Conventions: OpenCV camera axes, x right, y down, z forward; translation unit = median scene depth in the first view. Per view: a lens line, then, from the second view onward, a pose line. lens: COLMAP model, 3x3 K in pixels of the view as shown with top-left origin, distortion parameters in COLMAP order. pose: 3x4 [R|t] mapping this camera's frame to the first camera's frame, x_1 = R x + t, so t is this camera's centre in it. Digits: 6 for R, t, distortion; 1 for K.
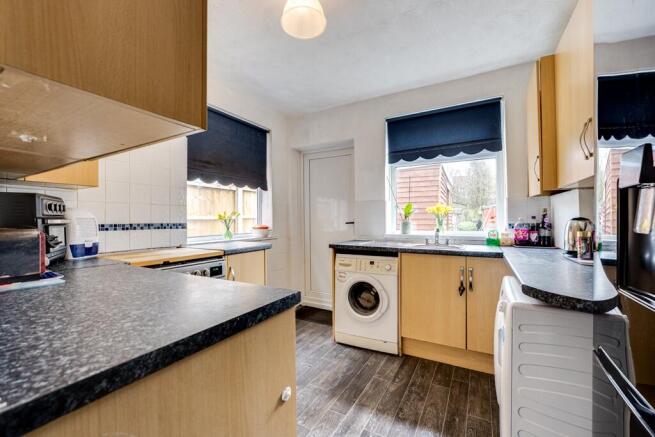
lens RADIAL K [[270.4, 0, 327.5], [0, 270.4, 218.5], [0, 0, 1]] dist [-0.060741, 0.000209]
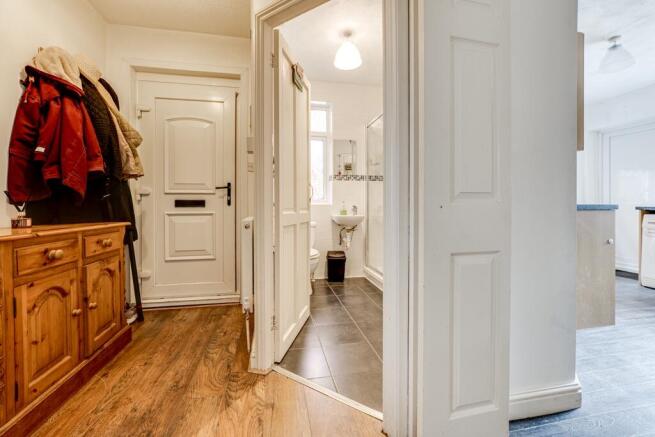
lens RADIAL K [[275.7, 0, 326.6], [0, 275.7, 198.8], [0, 0, 1]] dist [0.000848, 0.000085]
pose [[0.671054, 0.008667, -0.741357, -0.010254], [-0.003687, 0.999958, 0.008353, 0.054633], [0.741399, -0.002872, 0.671058, -1.233234]]
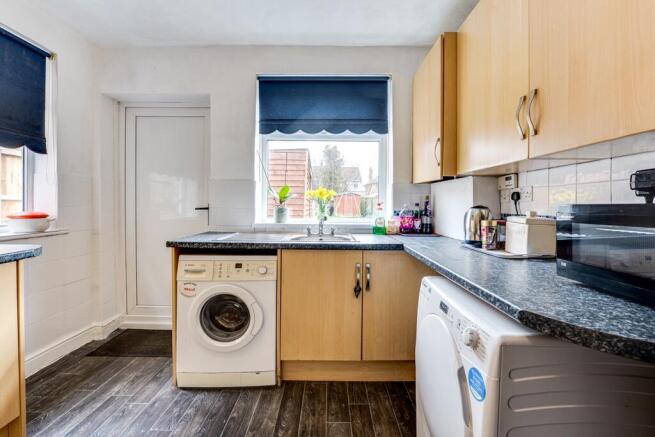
lens RADIAL K [[258.7, 0, 346.0], [0, 258.7, 205.9], [0, 0, 1]] dist [-0.009359, -0.000071]
pose [[0.825123, 0.008296, 0.564892, 0.013085], [-0.013442, 0.999897, 0.004950, -0.000196], [-0.564793, -0.011678, 0.825150, 0.282698]]
